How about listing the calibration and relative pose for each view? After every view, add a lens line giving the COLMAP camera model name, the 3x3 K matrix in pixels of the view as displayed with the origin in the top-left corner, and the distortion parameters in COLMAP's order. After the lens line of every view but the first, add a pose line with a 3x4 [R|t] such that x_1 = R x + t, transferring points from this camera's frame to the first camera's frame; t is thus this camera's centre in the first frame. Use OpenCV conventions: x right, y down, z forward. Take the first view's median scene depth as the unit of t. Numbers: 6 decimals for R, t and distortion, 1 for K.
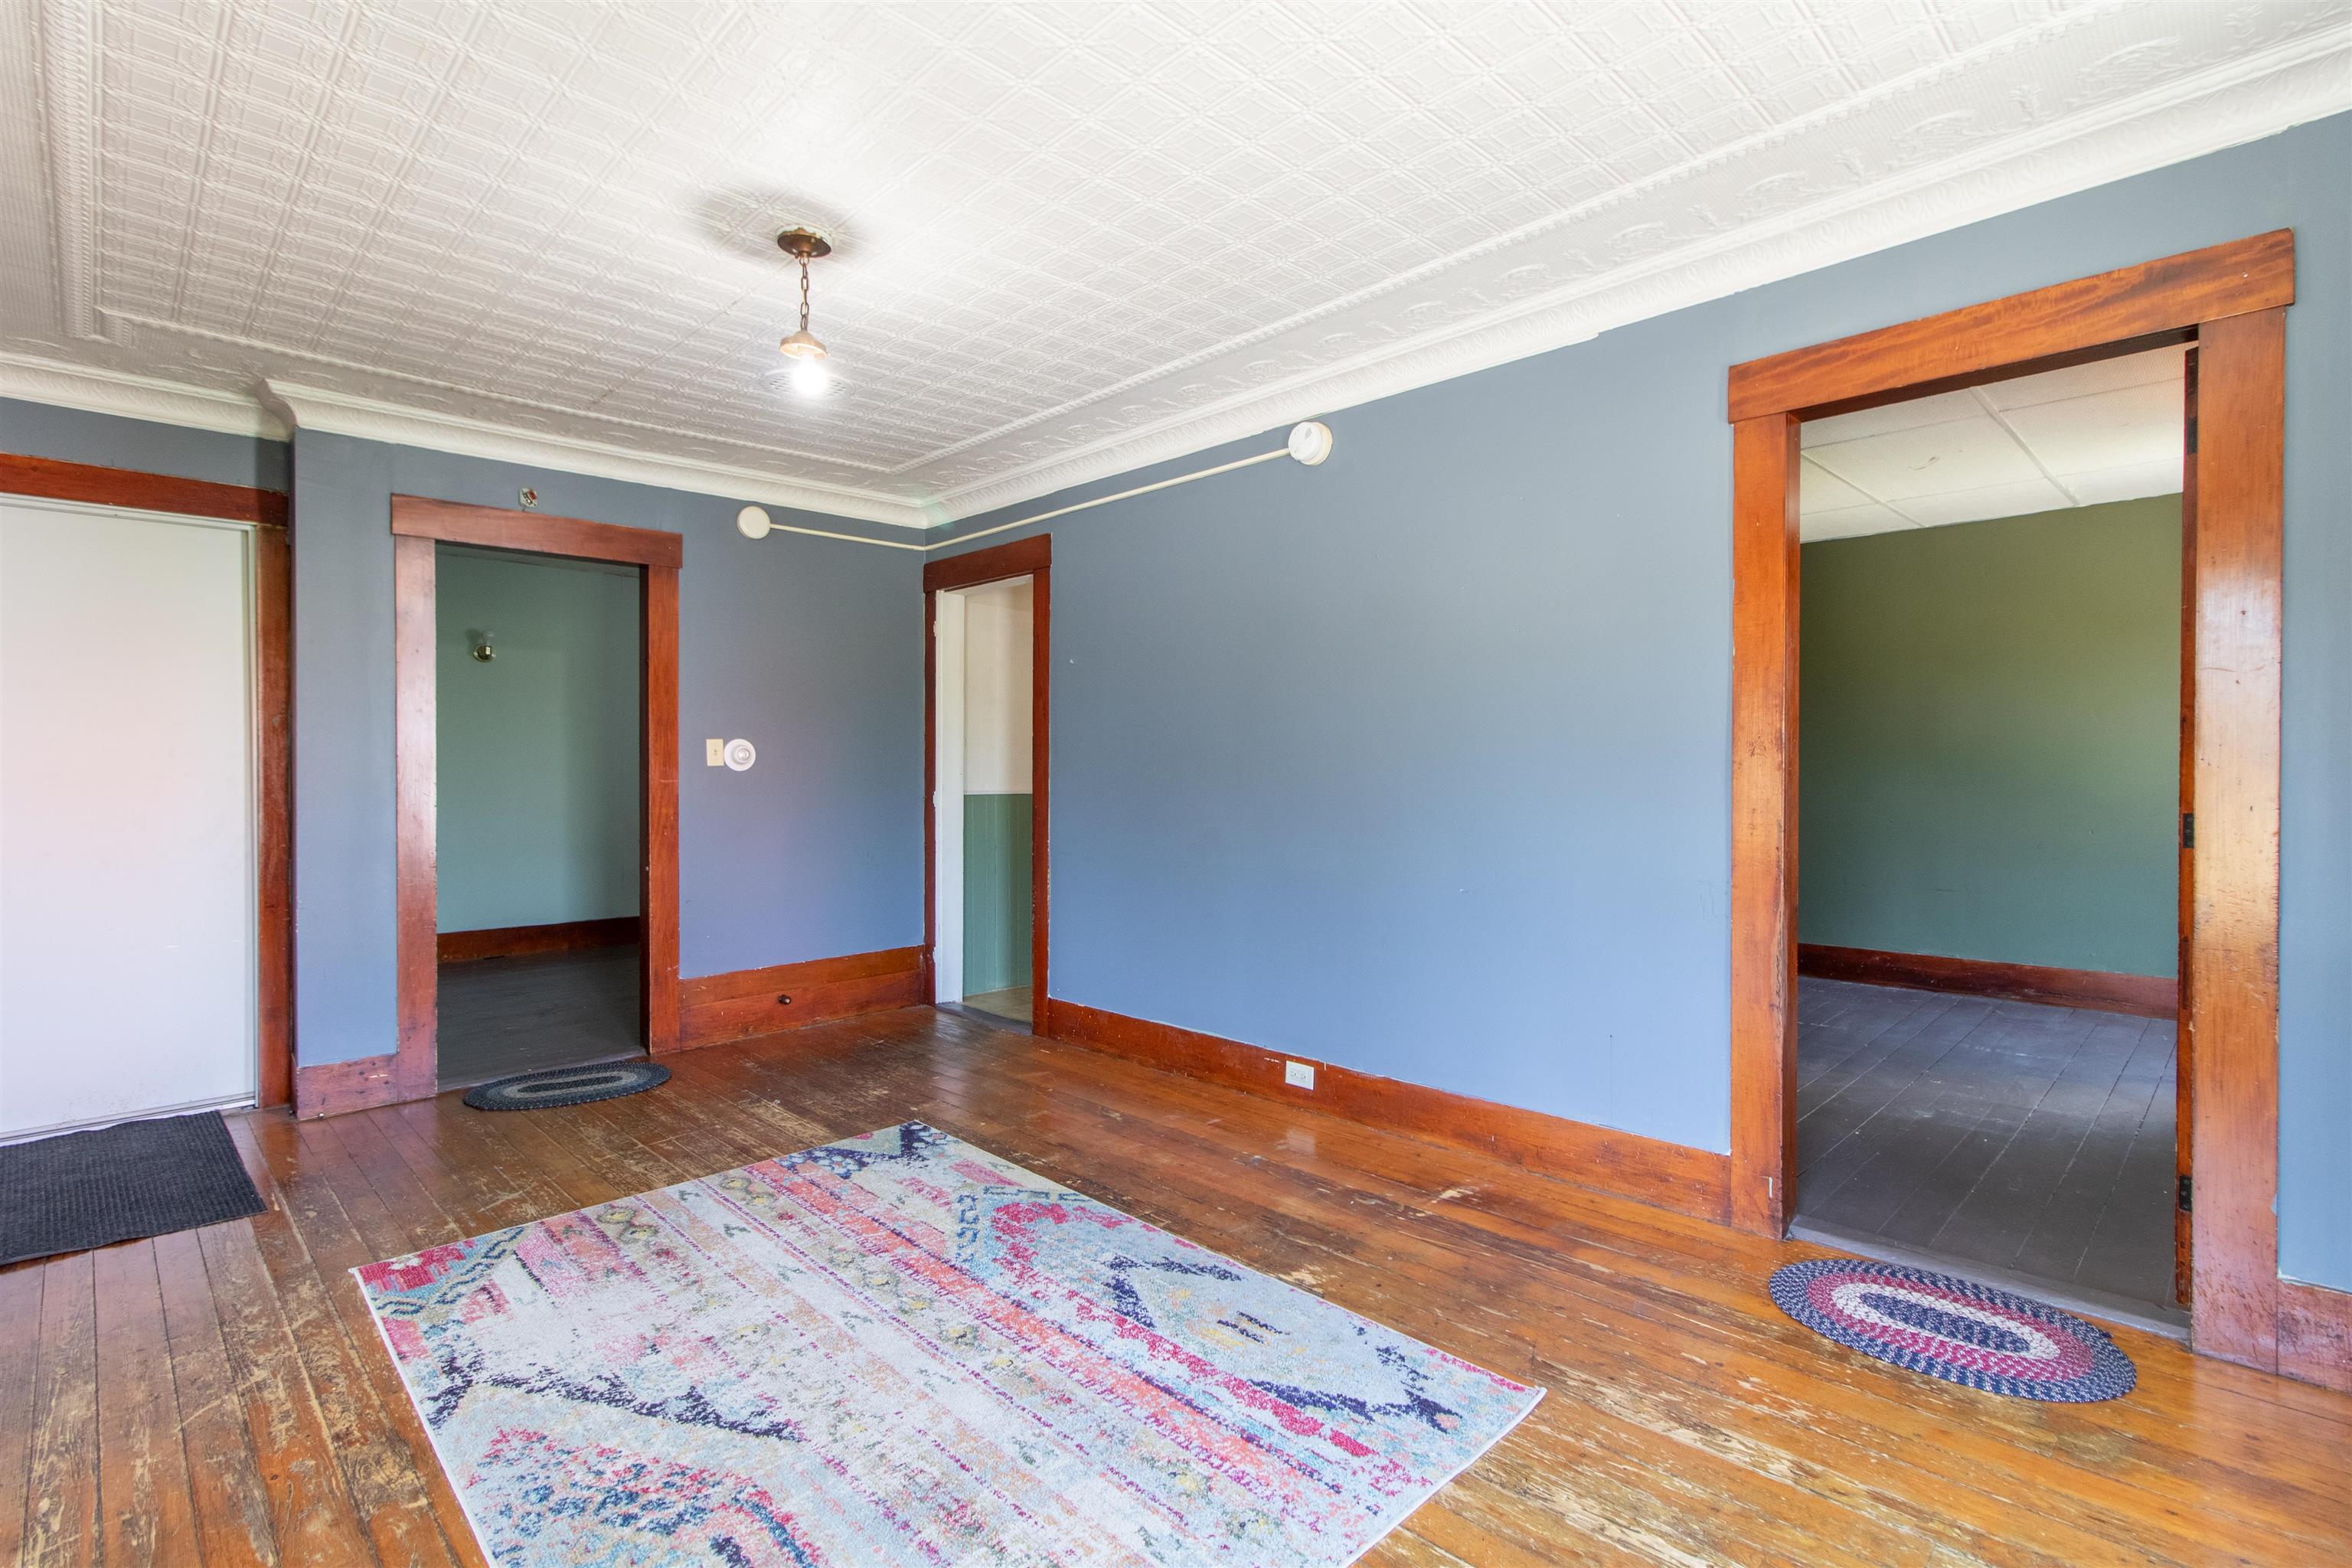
lens RADIAL K [[1096.5, 0, 1180.5], [0, 1096.5, 768.6], [0, 0, 1]] dist [0.001133, 0.000078]
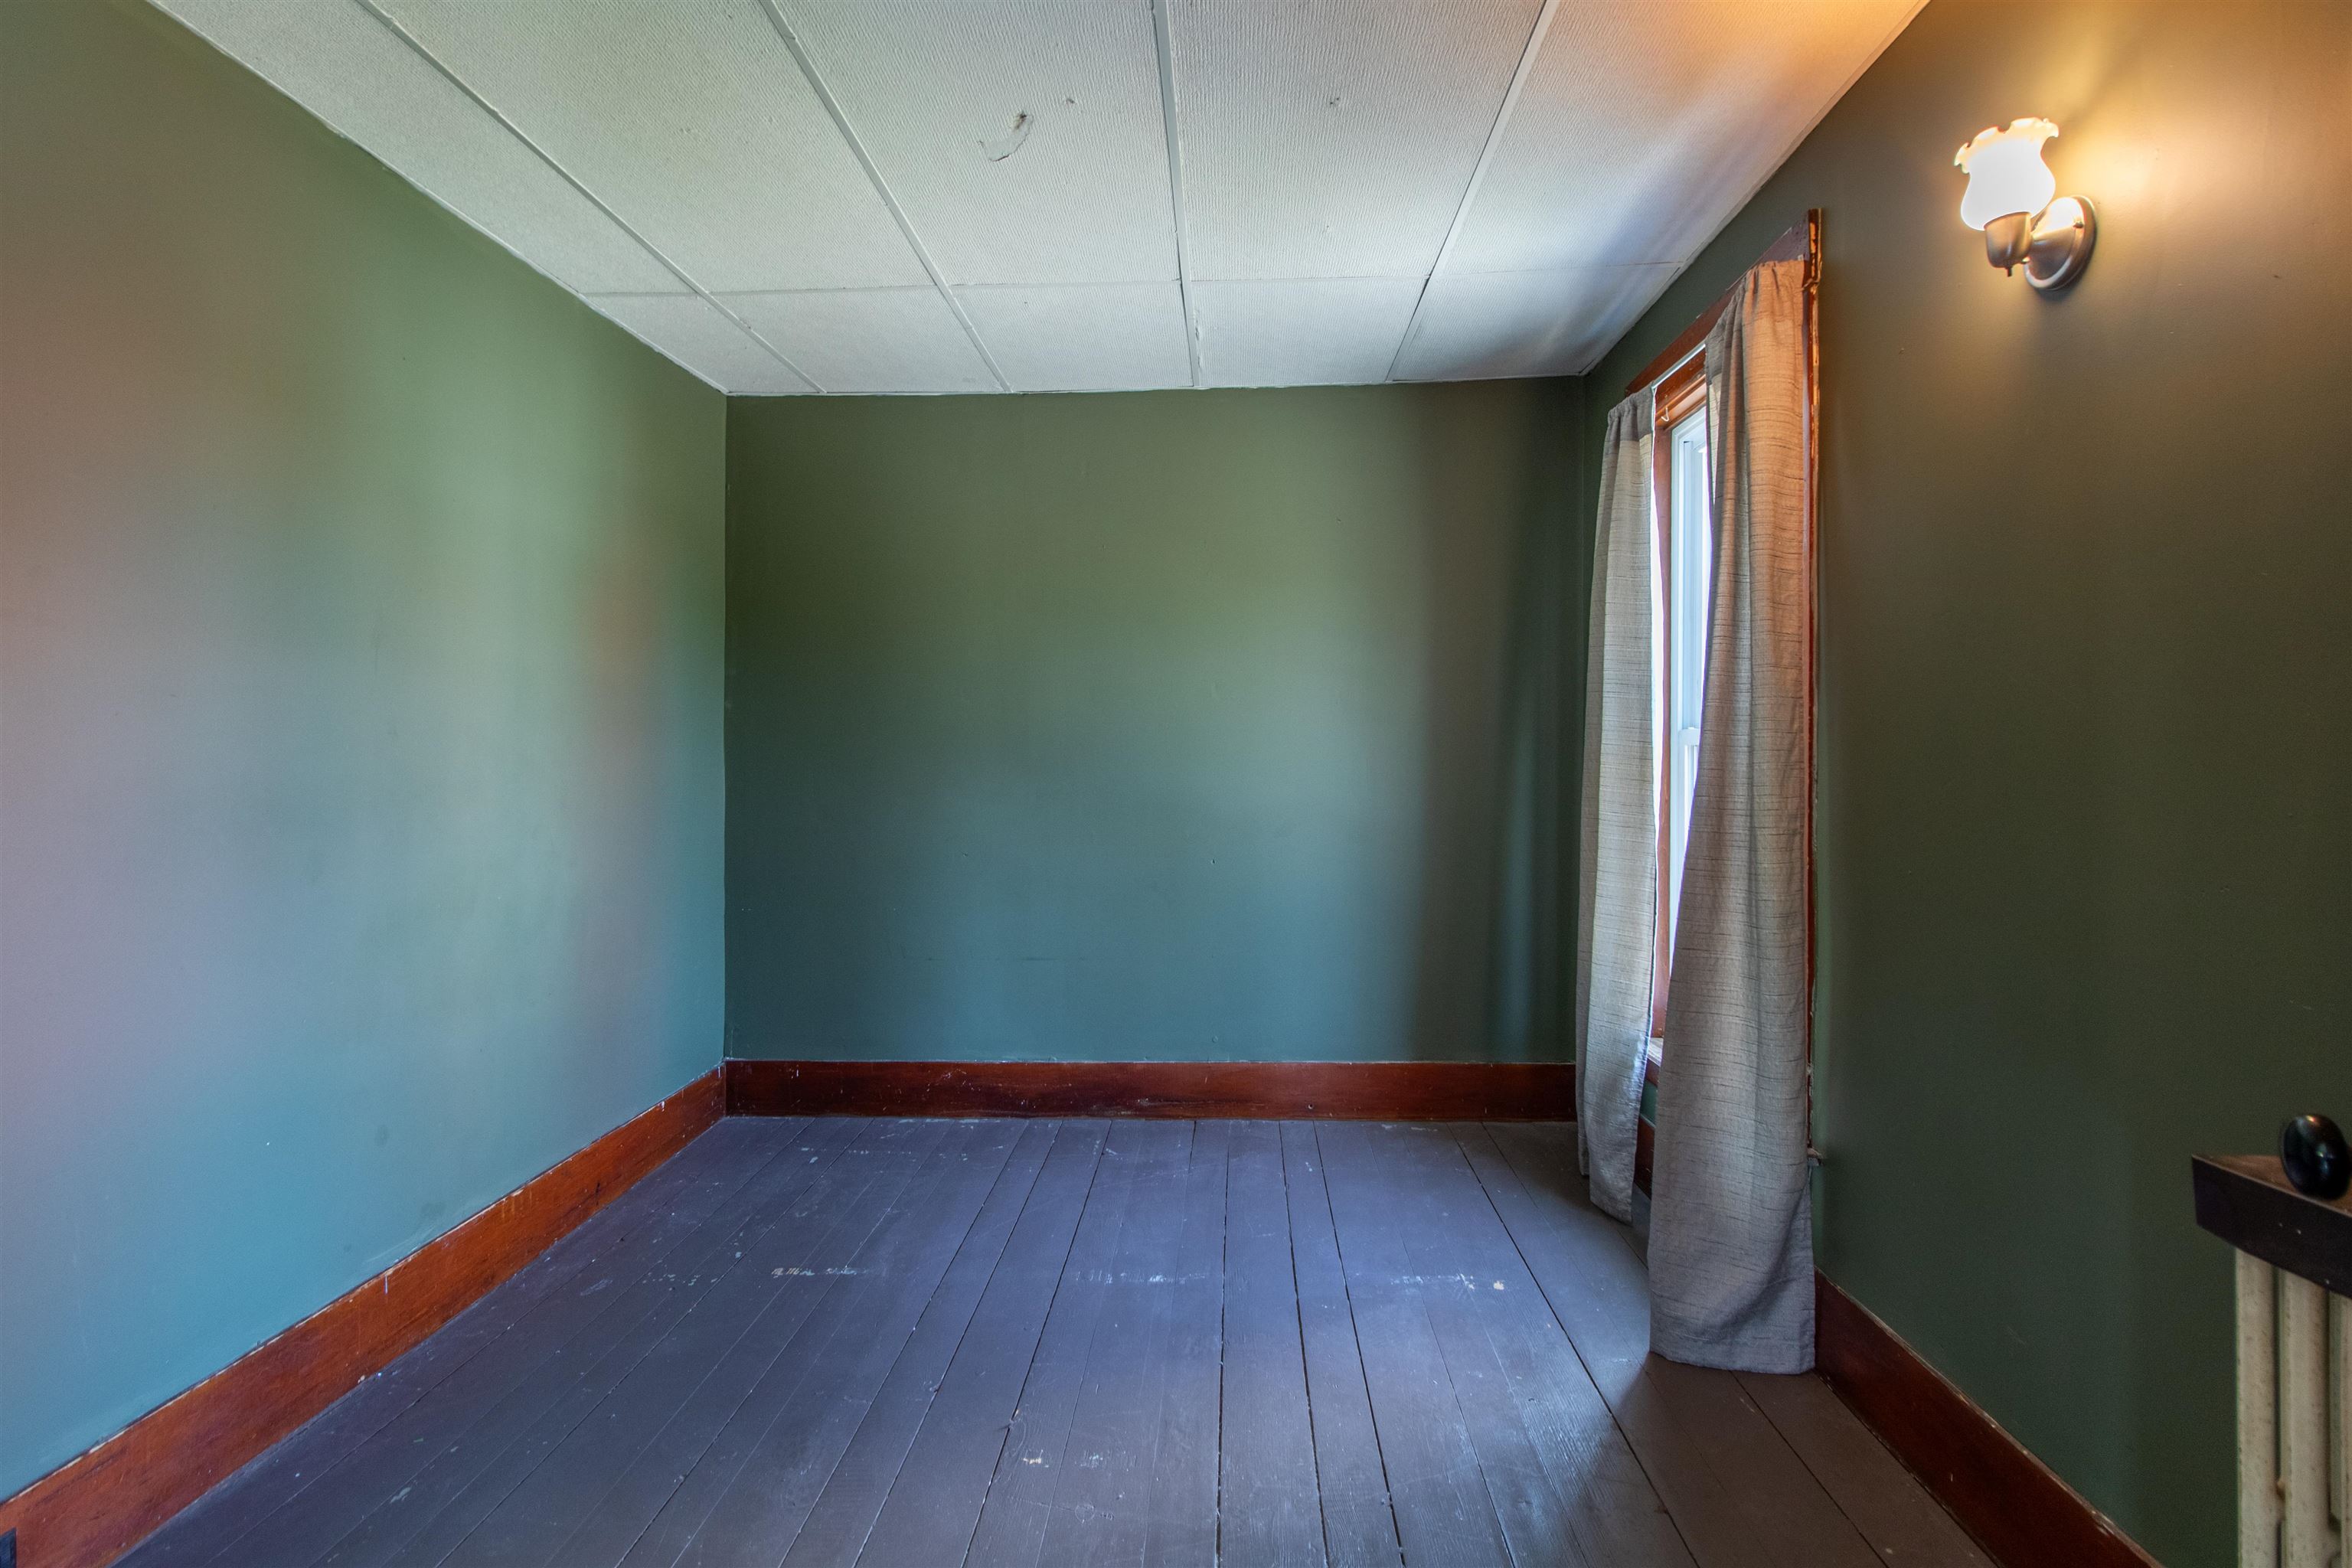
lens RADIAL K [[1096.5, 0, 1169.9], [0, 1096.5, 773.6], [0, 0, 1]] dist [0.001133, 0.000078]
pose [[0.742146, 0.000172, 0.670238, 0.592548], [-0.000418, 1.000000, 0.000206, 0.004356], [-0.670238, -0.000433, 0.742146, 0.865476]]
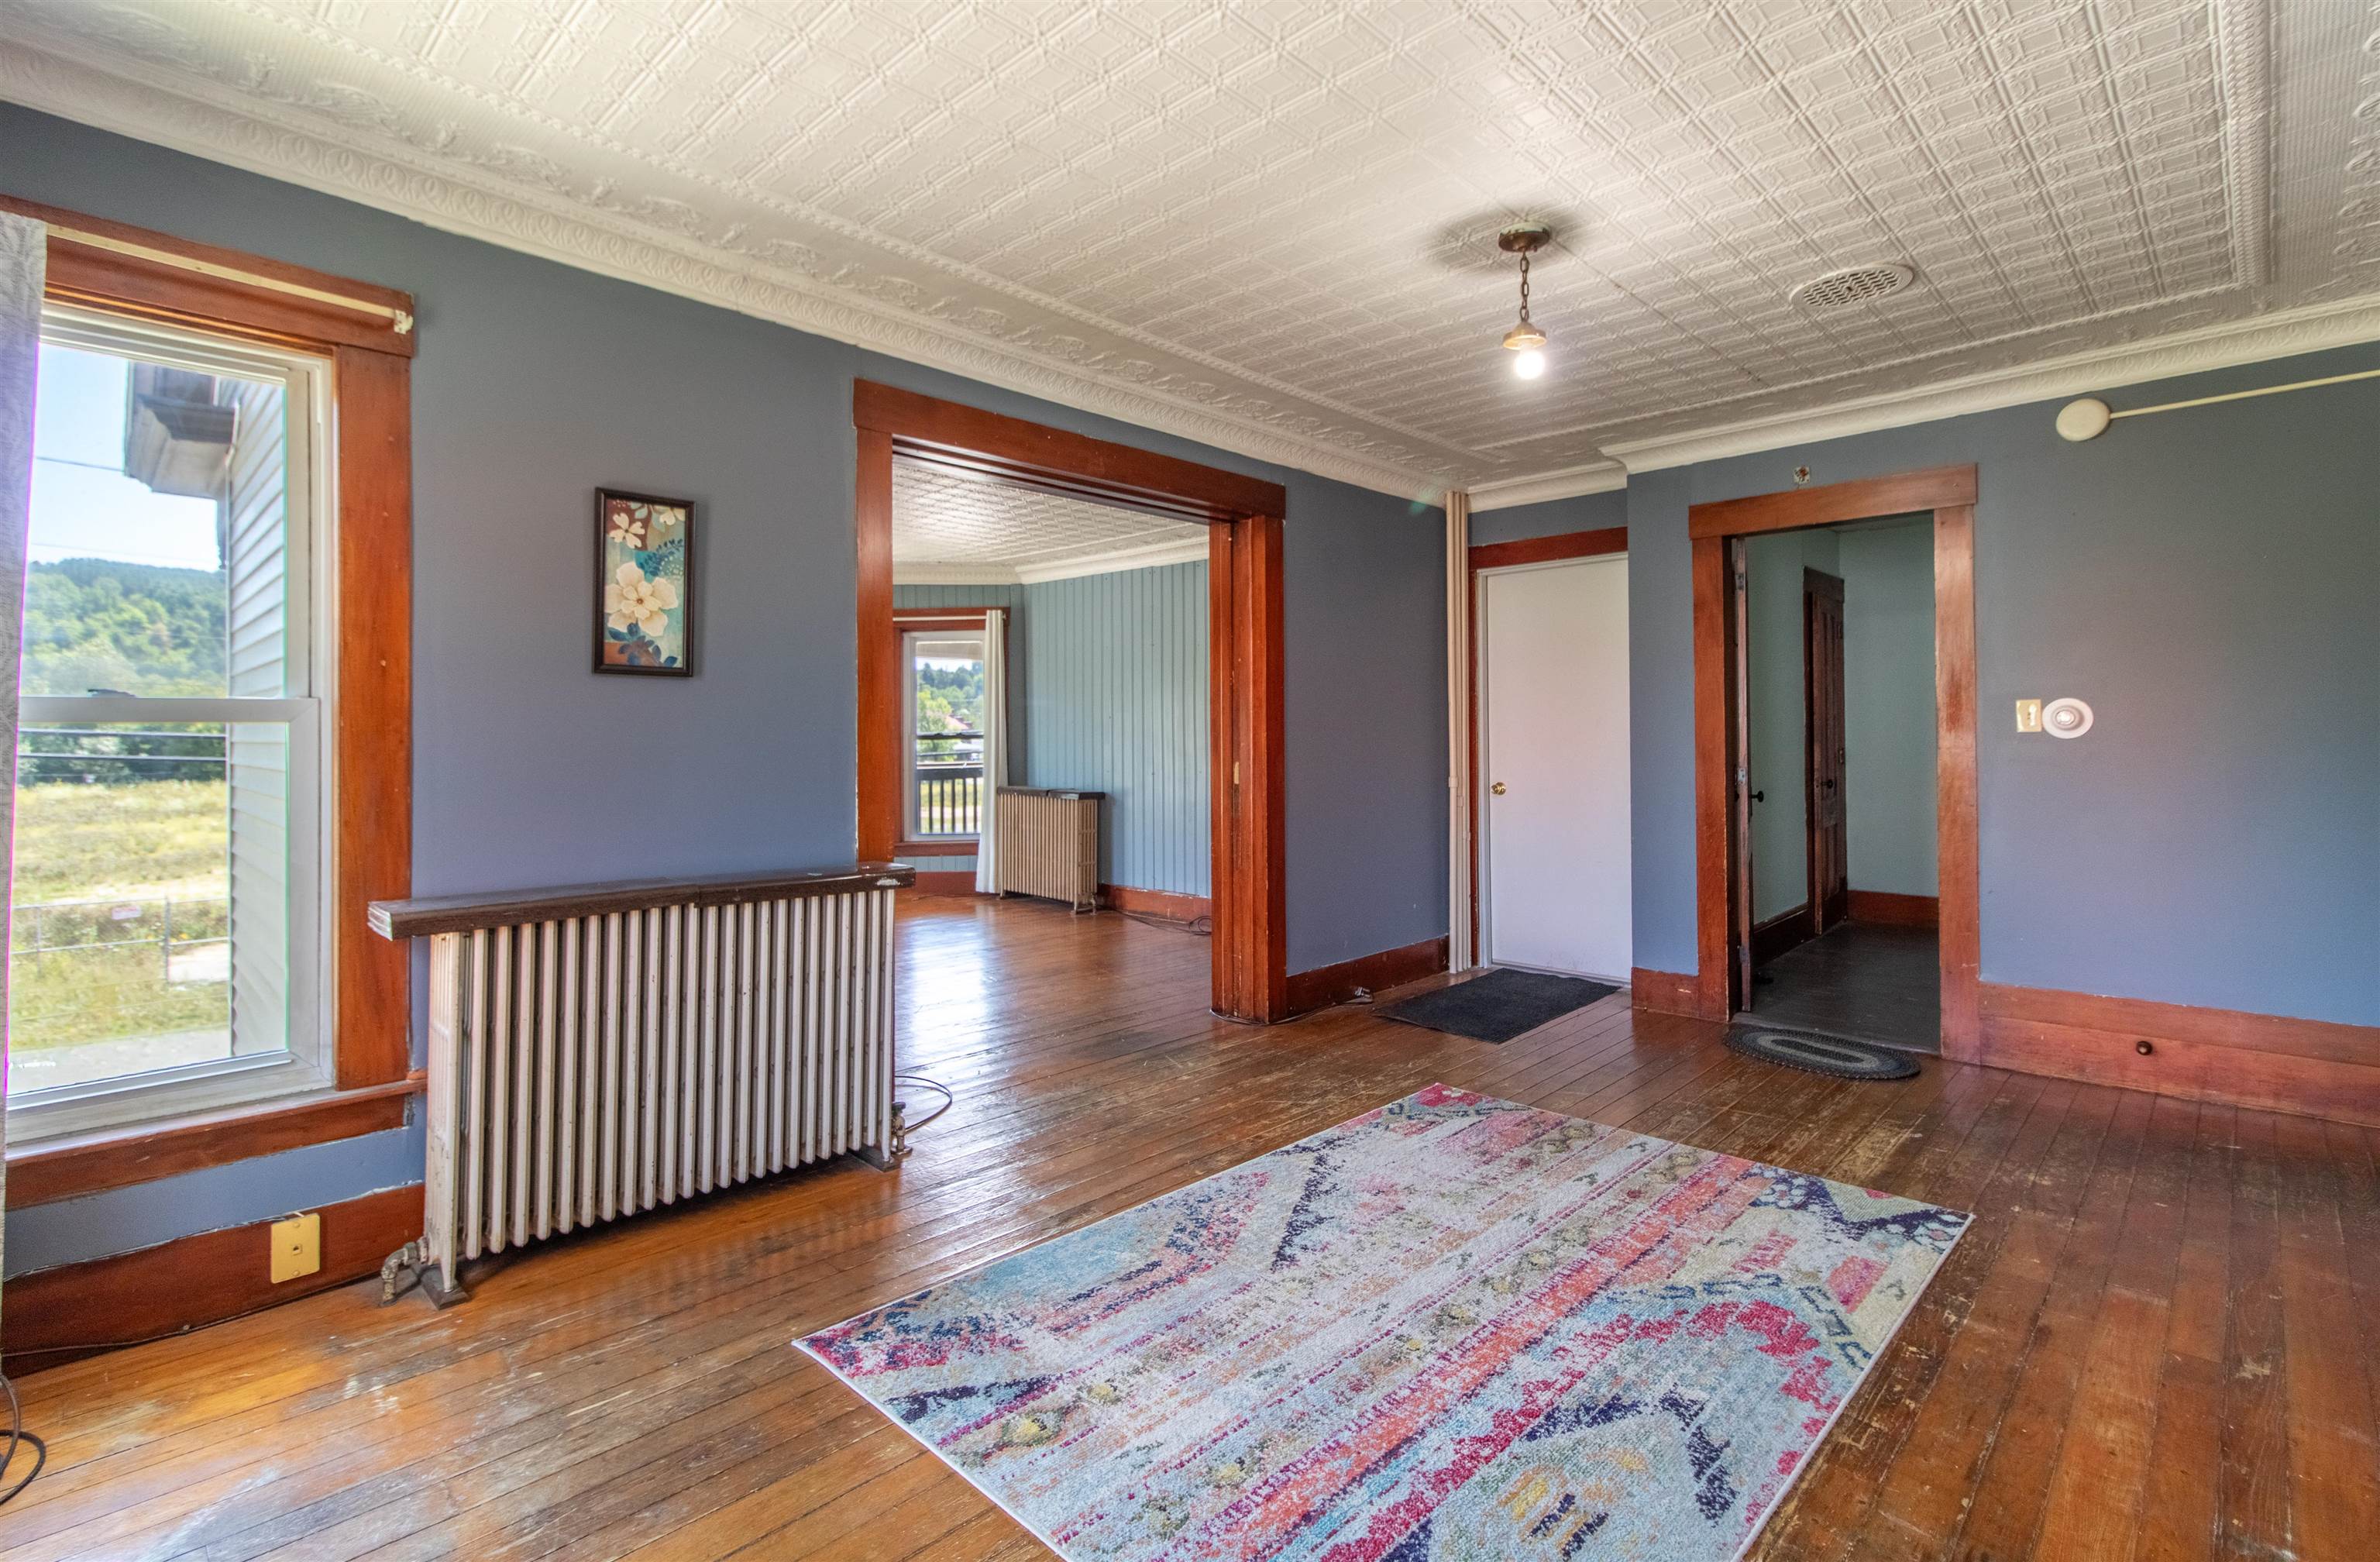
lens RADIAL K [[1100.1, 0, 1217.0], [0, 1100.1, 720.6], [0, 0, 1]] dist [0.007482, -0.001333]
pose [[0.032491, -0.012860, -0.999389, 0.611470], [0.003117, 0.999914, -0.012766, -0.003952], [0.999467, -0.002700, 0.032528, 0.587607]]
